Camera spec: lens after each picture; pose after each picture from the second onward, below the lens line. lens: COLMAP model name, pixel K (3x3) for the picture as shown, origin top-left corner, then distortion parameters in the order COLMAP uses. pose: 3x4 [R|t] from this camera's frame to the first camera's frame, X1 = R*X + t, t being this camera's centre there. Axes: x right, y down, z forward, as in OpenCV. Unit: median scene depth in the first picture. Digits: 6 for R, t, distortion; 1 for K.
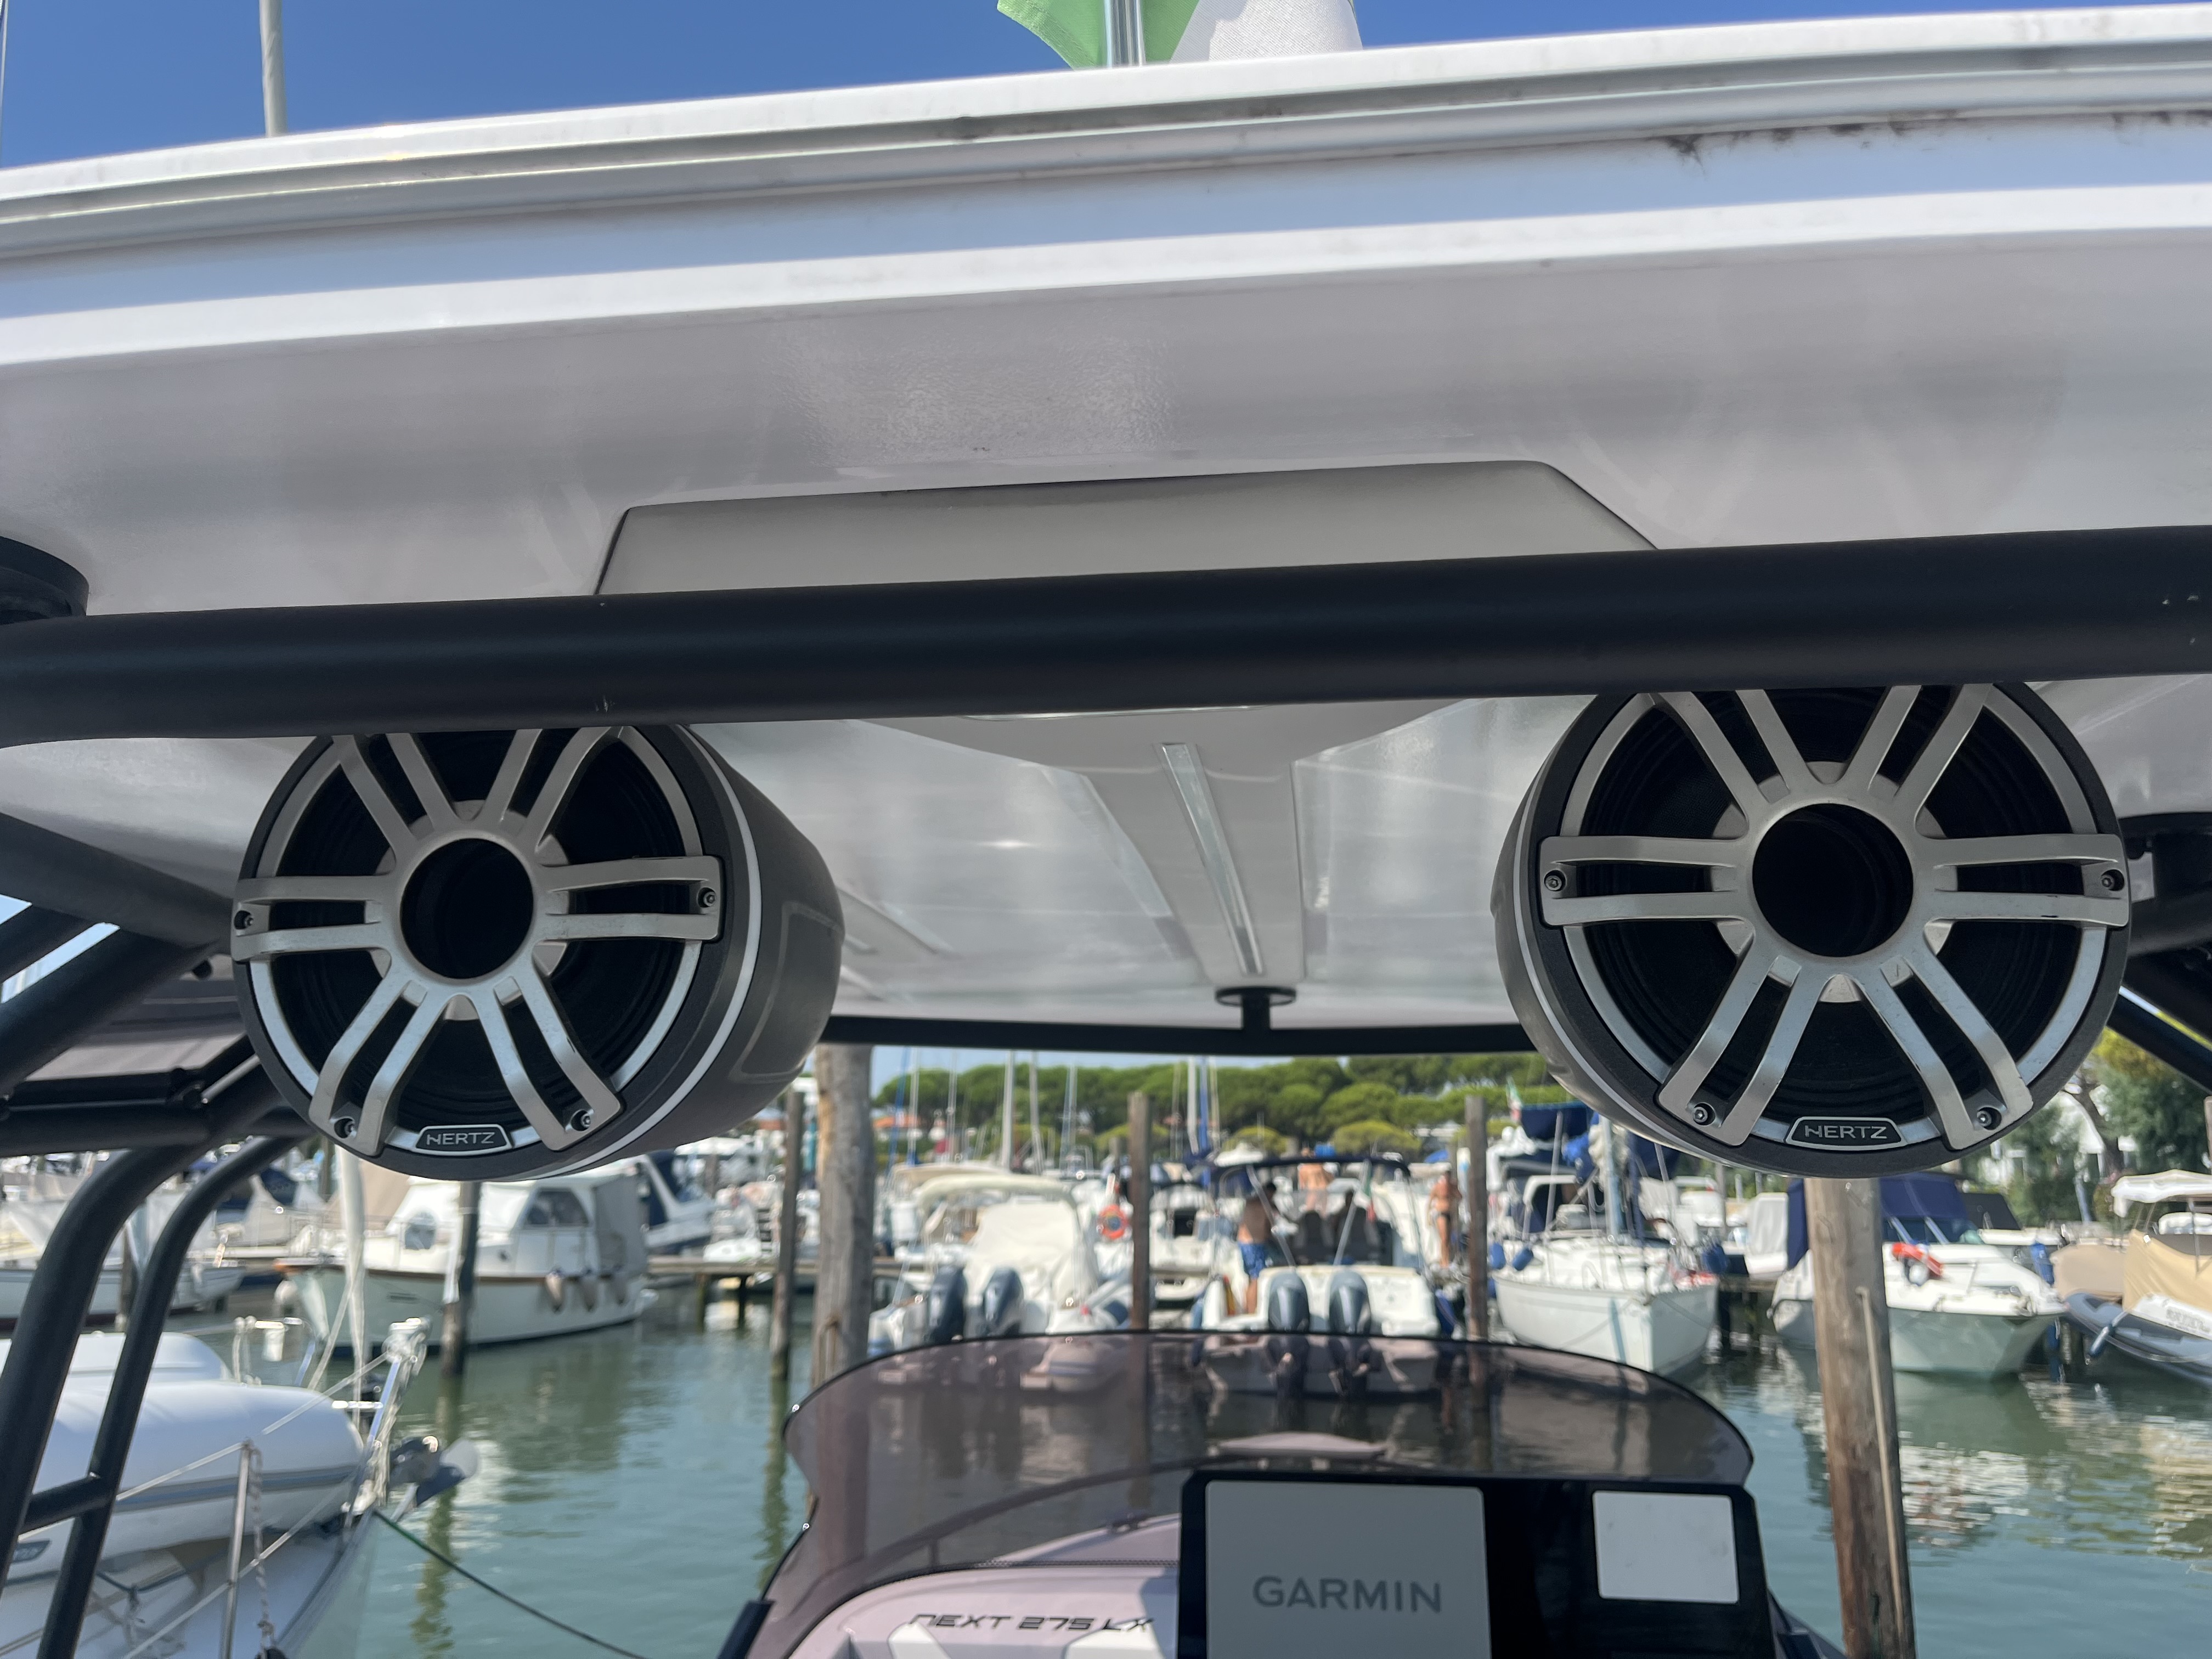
lens RADIAL K [[1663.4, 0, 1106.0], [0, 1663.4, 829.5], [0, 0, 1]] dist [0.005130, 0.002195]
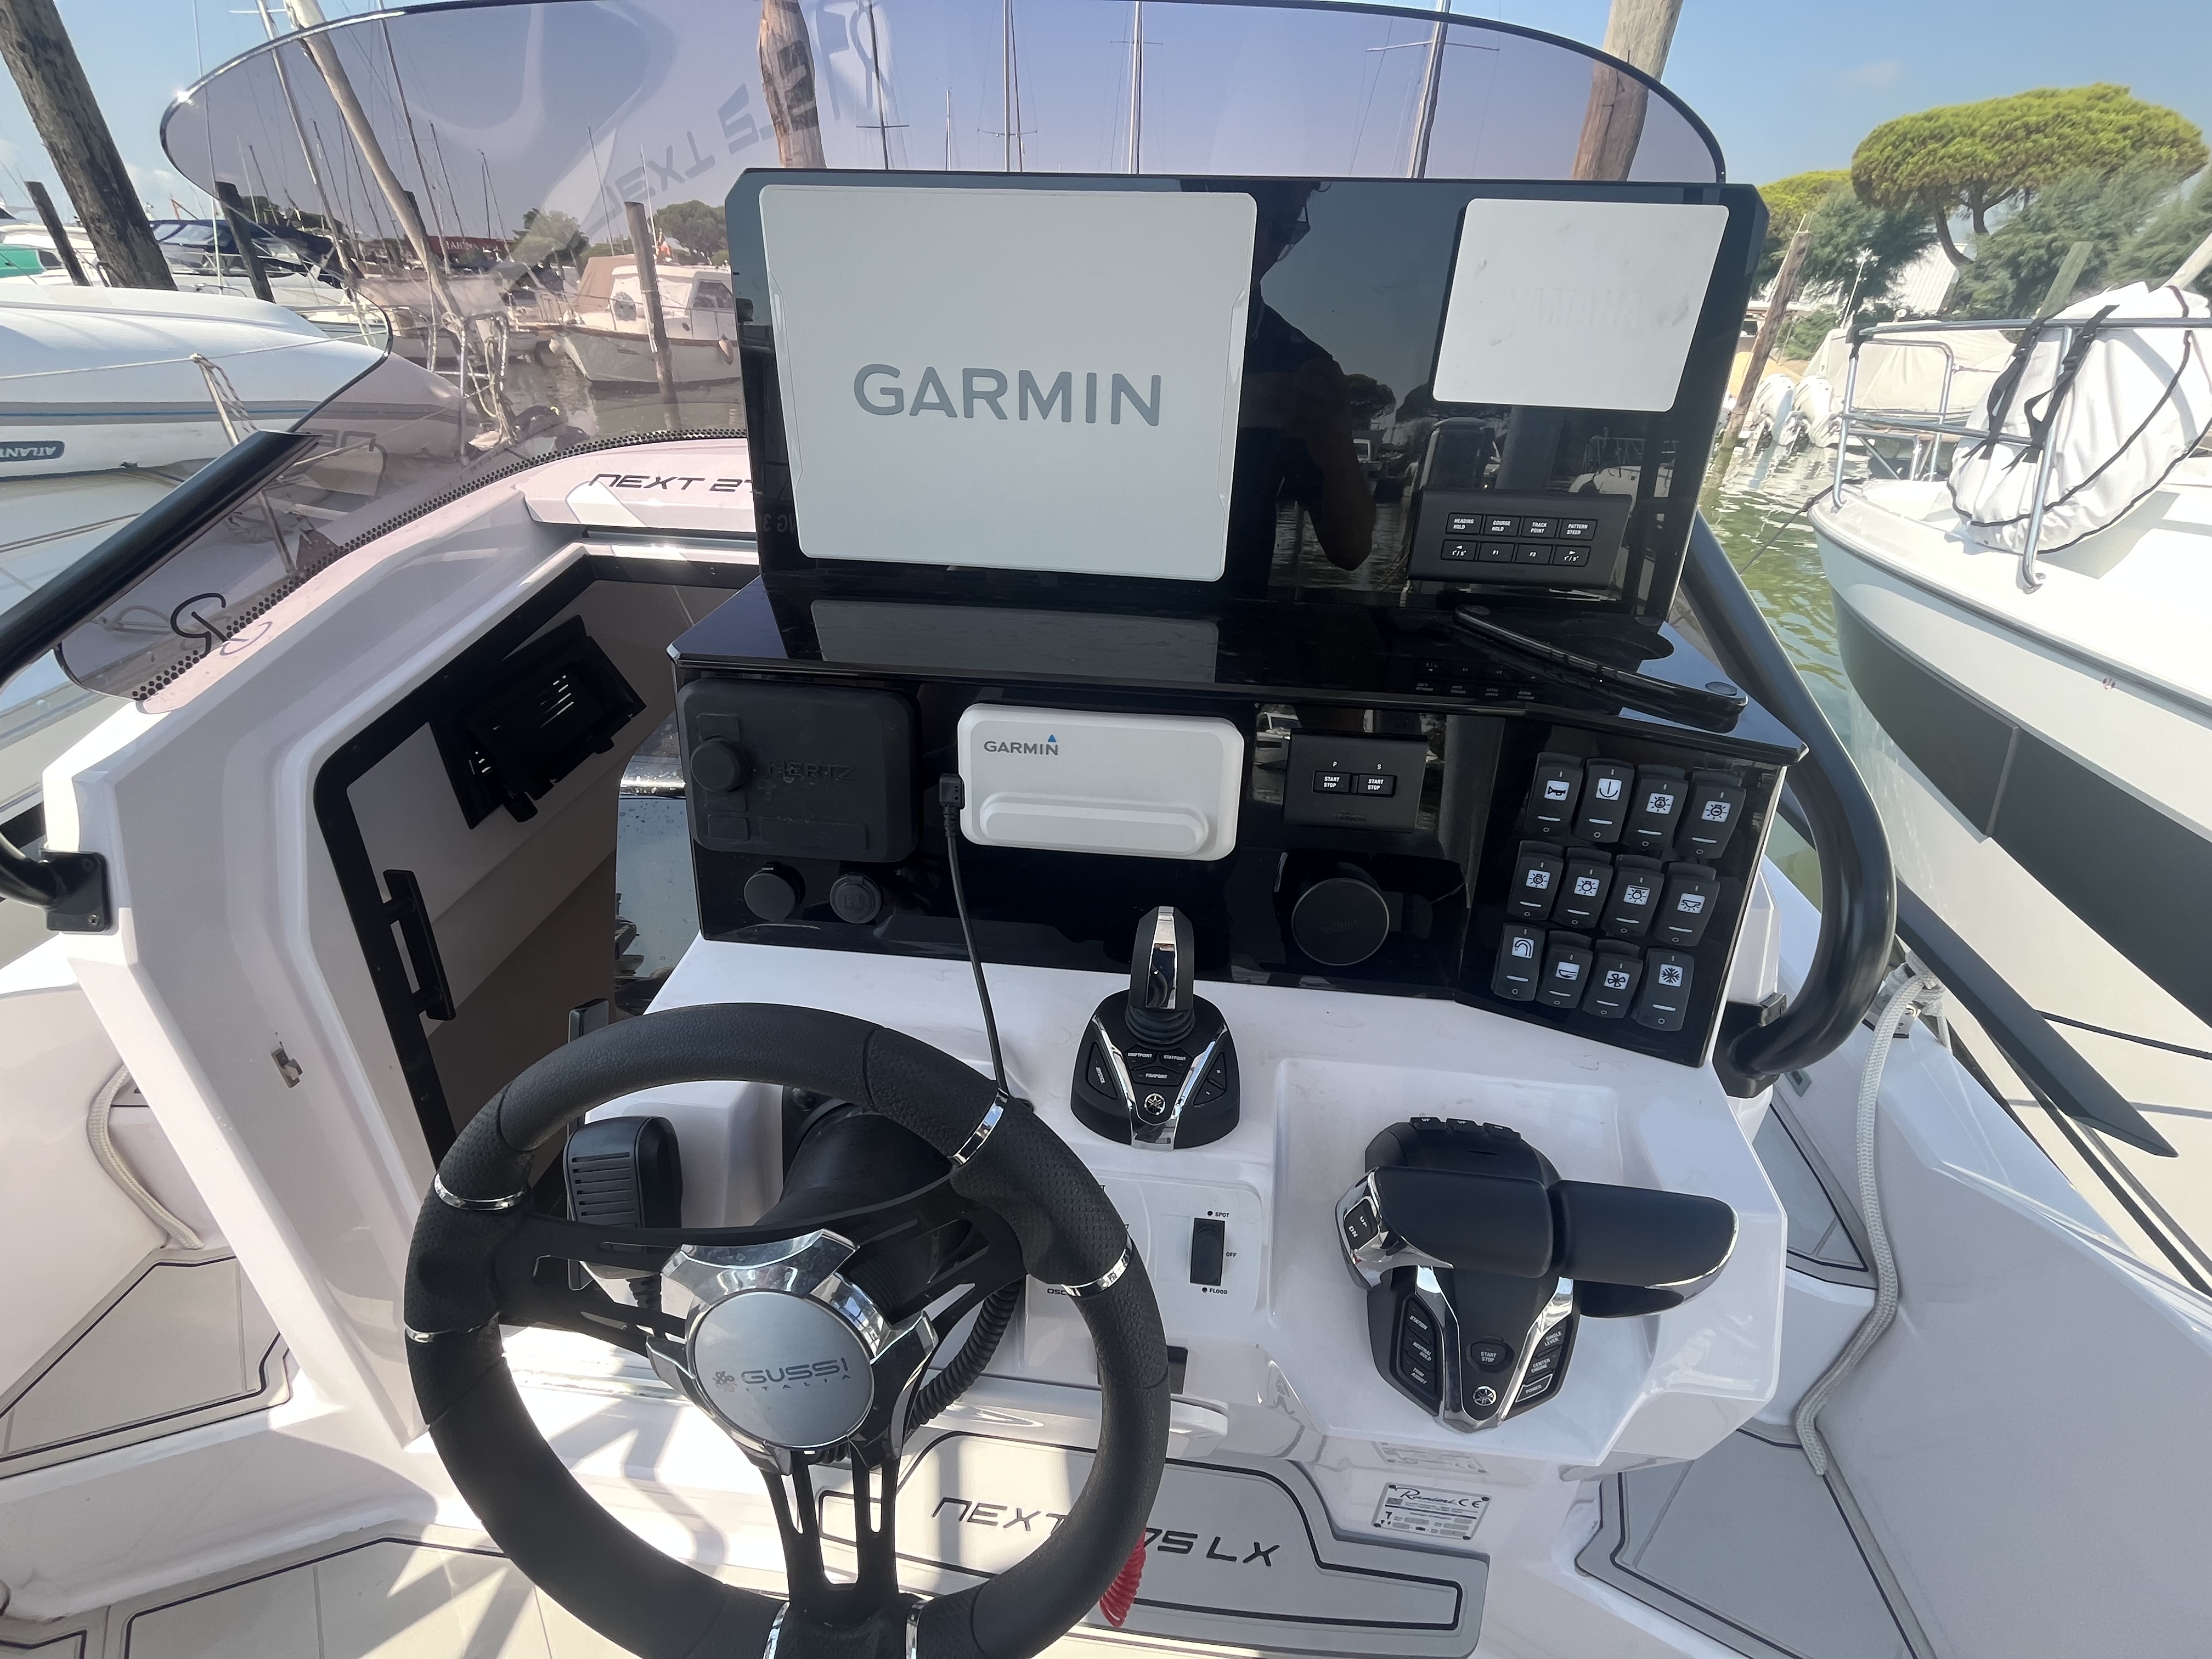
lens RADIAL K [[883.0, 0, 1106.0], [0, 883.0, 829.5], [0, 0, 1]] dist [-0.002245, 0.000127]
pose [[0.998828, 0.003754, 0.048251, 0.164262], [-0.035671, 0.730903, 0.681549, 0.354753], [-0.032708, -0.682471, 0.730180, 0.660481]]
